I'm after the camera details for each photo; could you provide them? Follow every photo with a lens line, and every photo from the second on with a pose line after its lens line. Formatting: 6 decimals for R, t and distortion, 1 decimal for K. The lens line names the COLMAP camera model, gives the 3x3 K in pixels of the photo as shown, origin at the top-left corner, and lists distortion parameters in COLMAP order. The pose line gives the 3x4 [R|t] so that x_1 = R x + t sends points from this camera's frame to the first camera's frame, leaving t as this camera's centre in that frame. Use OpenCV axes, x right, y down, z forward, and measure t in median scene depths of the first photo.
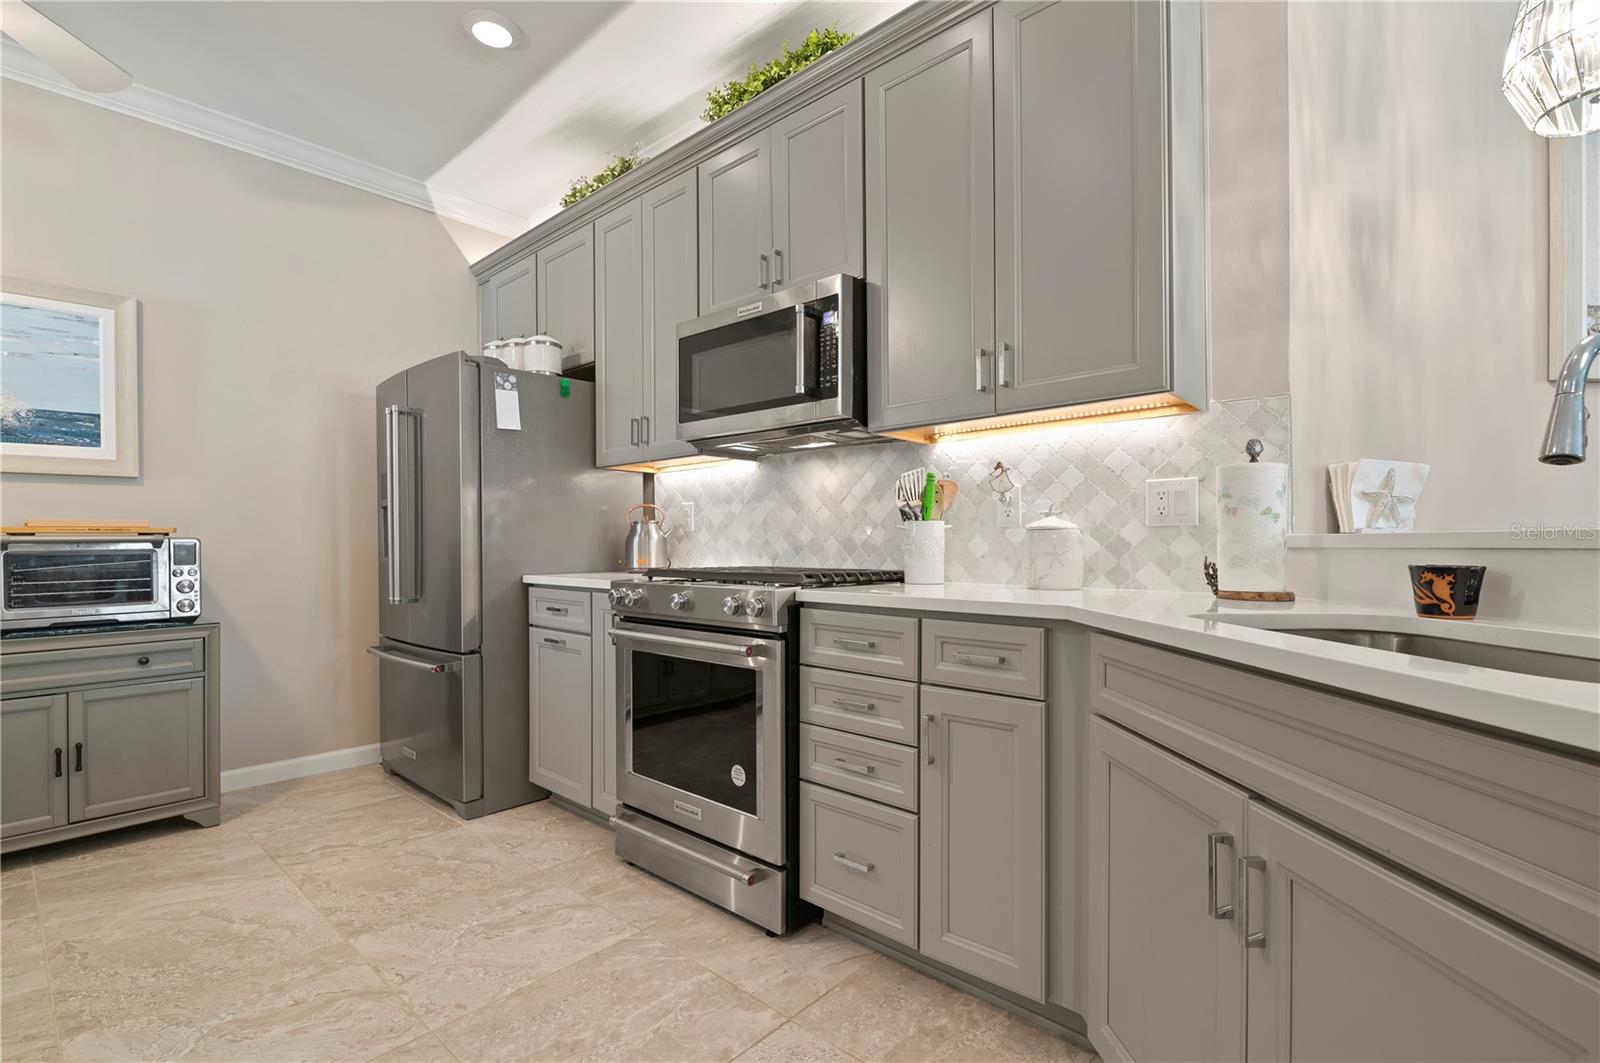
lens RADIAL K [[730.9, 0, 802.0], [0, 730.9, 541.9], [0, 0, 1]] dist [0.002584, -0.000470]
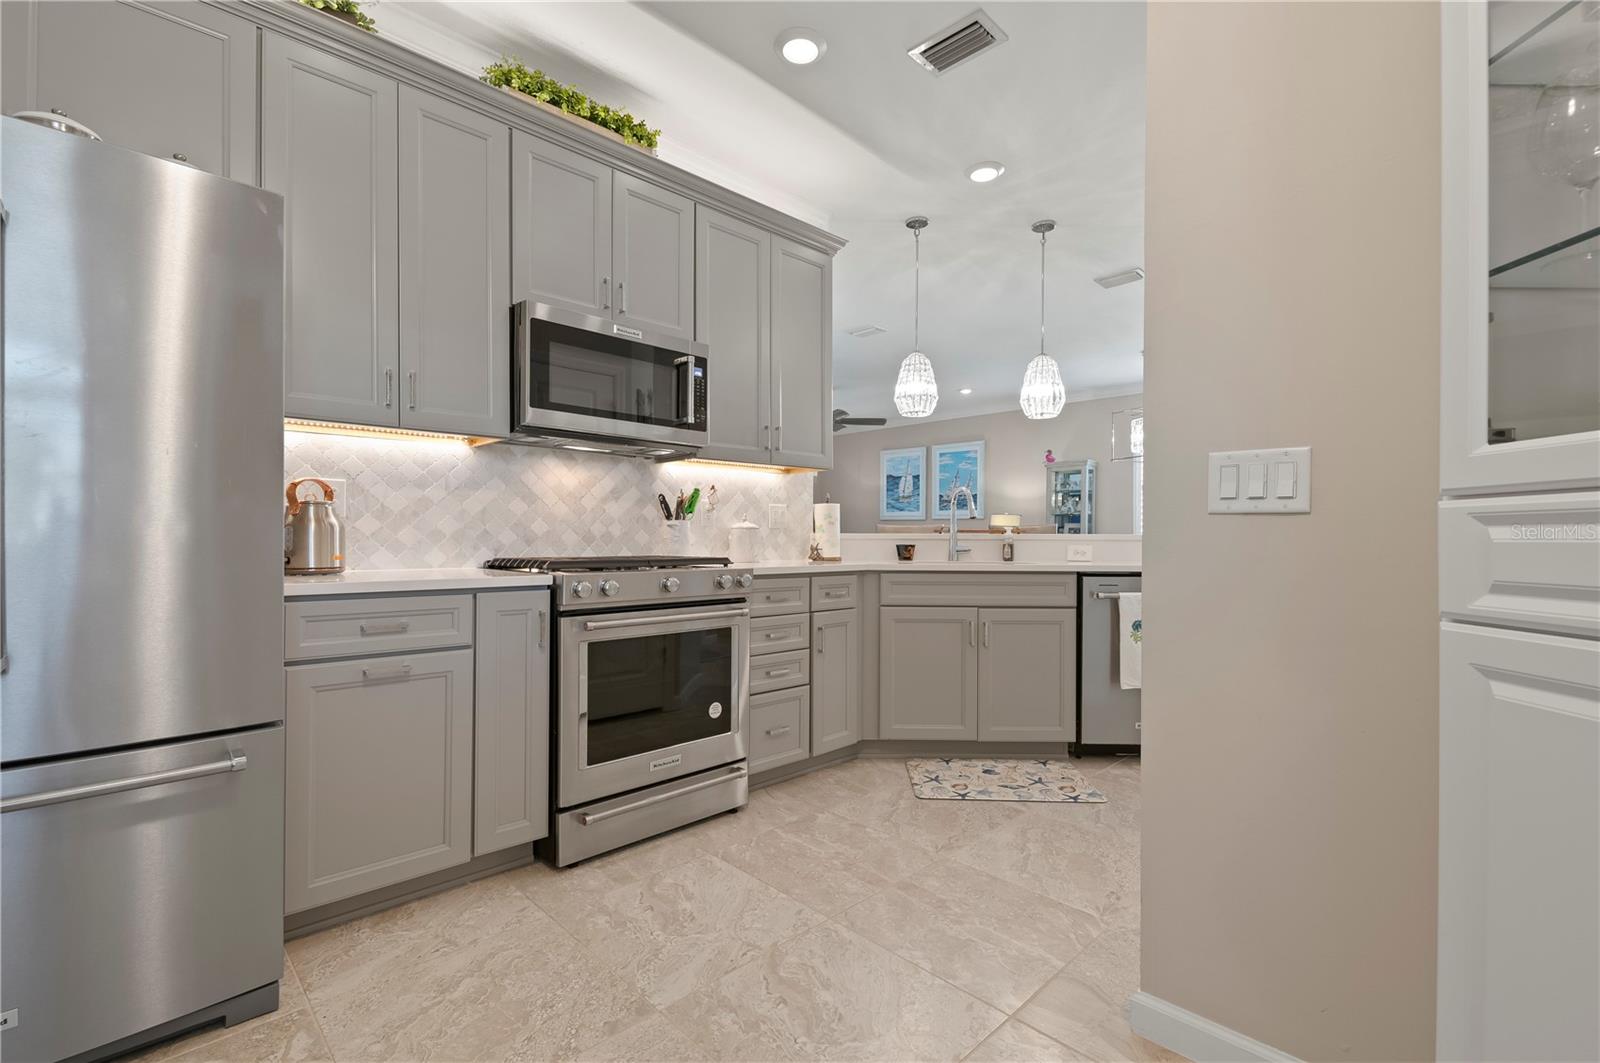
lens RADIAL K [[705.7, 0, 804.3], [0, 705.7, 537.9], [0, 0, 1]] dist [0.001588, 0.000183]
pose [[0.066227, 0.001362, 0.997804, -1.027234], [-0.008410, 0.999964, -0.000807, 0.004228], [-0.997769, -0.008338, 0.066236, 0.571504]]
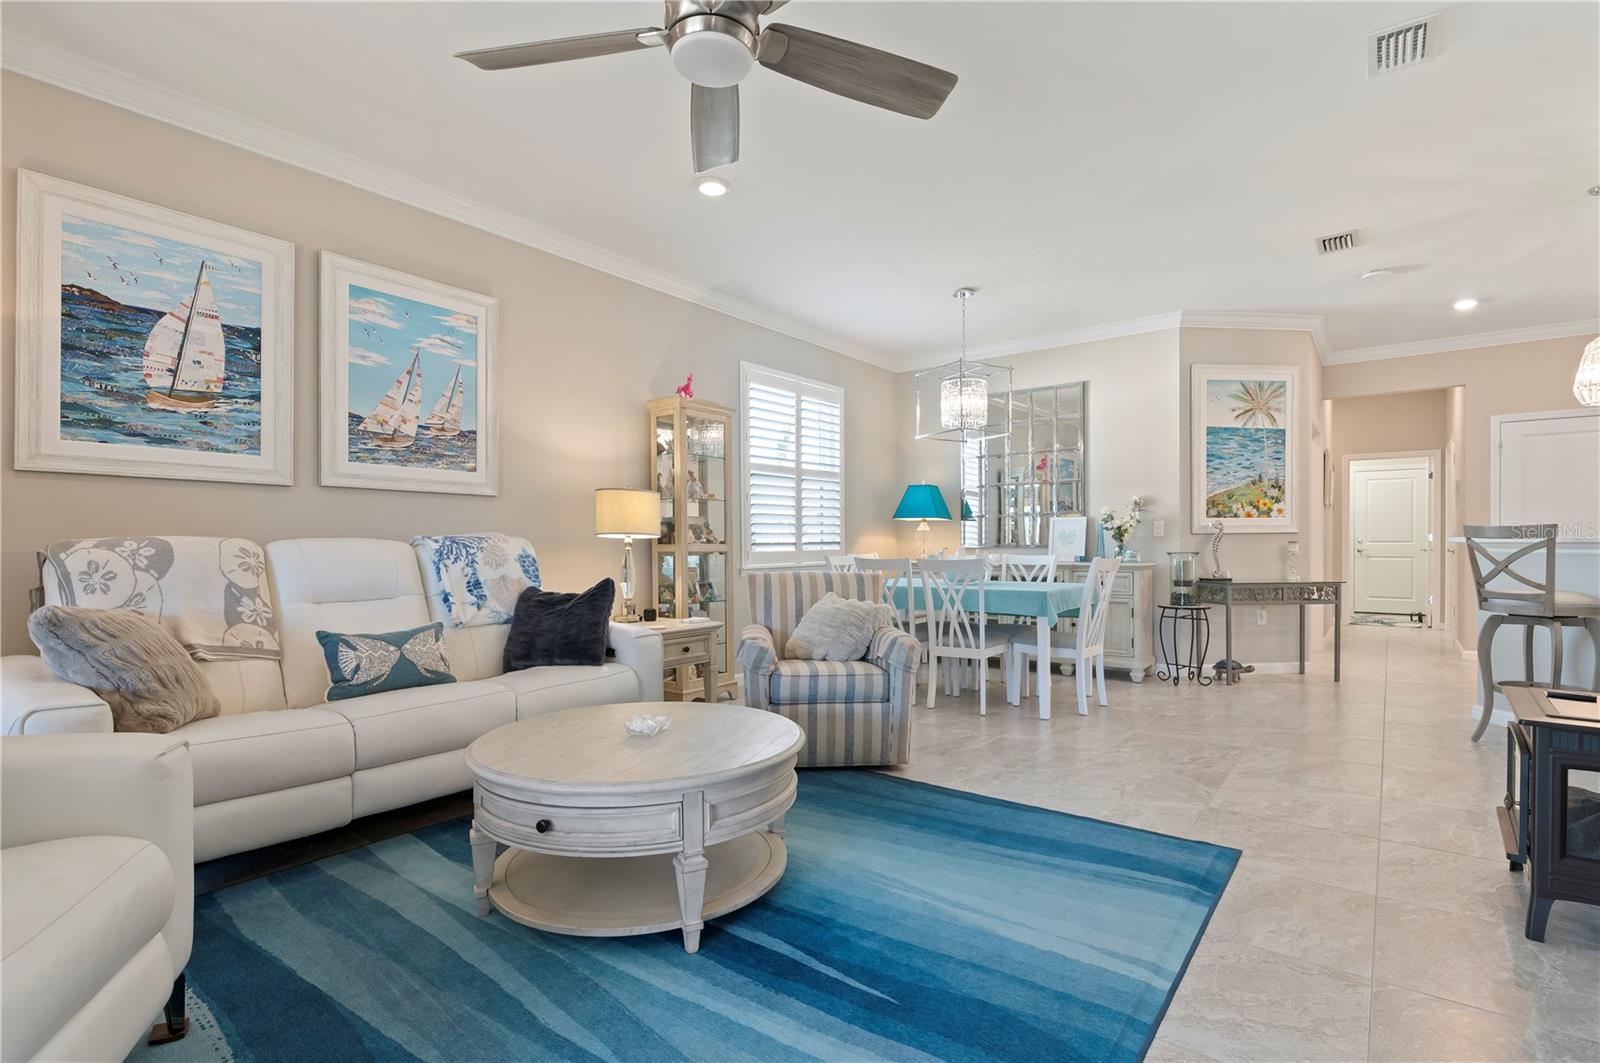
lens RADIAL K [[757.4, 0, 800.4], [0, 757.4, 546.9], [0, 0, 1]] dist [0.002299, -0.001178]
pose [[-0.997571, 0.004654, -0.069505, 2.141098], [0.004428, 0.999984, 0.003394, -0.003483], [0.069520, 0.003078, -0.997576, 1.483481]]
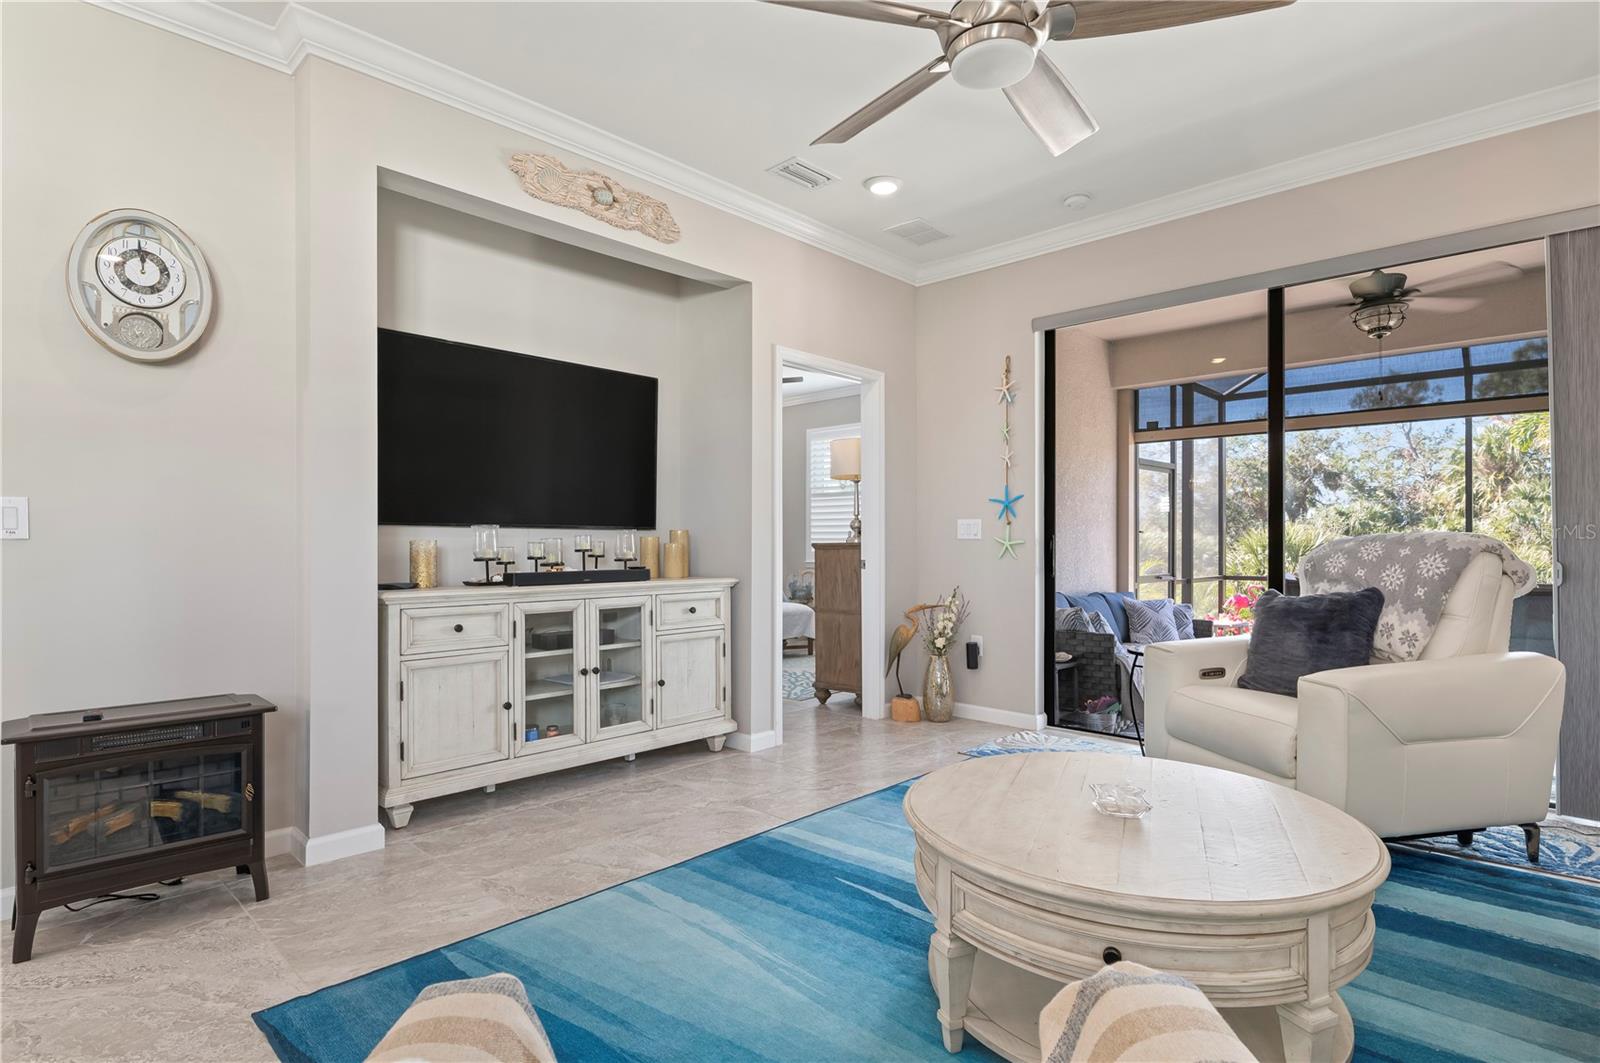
lens RADIAL K [[815.9, 0, 807.8], [0, 815.9, 538.1], [0, 0, 1]] dist [-0.000418, -0.000538]
pose [[0.999576, -0.000346, -0.029098, 2.009561], [0.000269, 0.999996, -0.002650, -0.016042], [0.029099, 0.002641, 0.999573, -0.132479]]
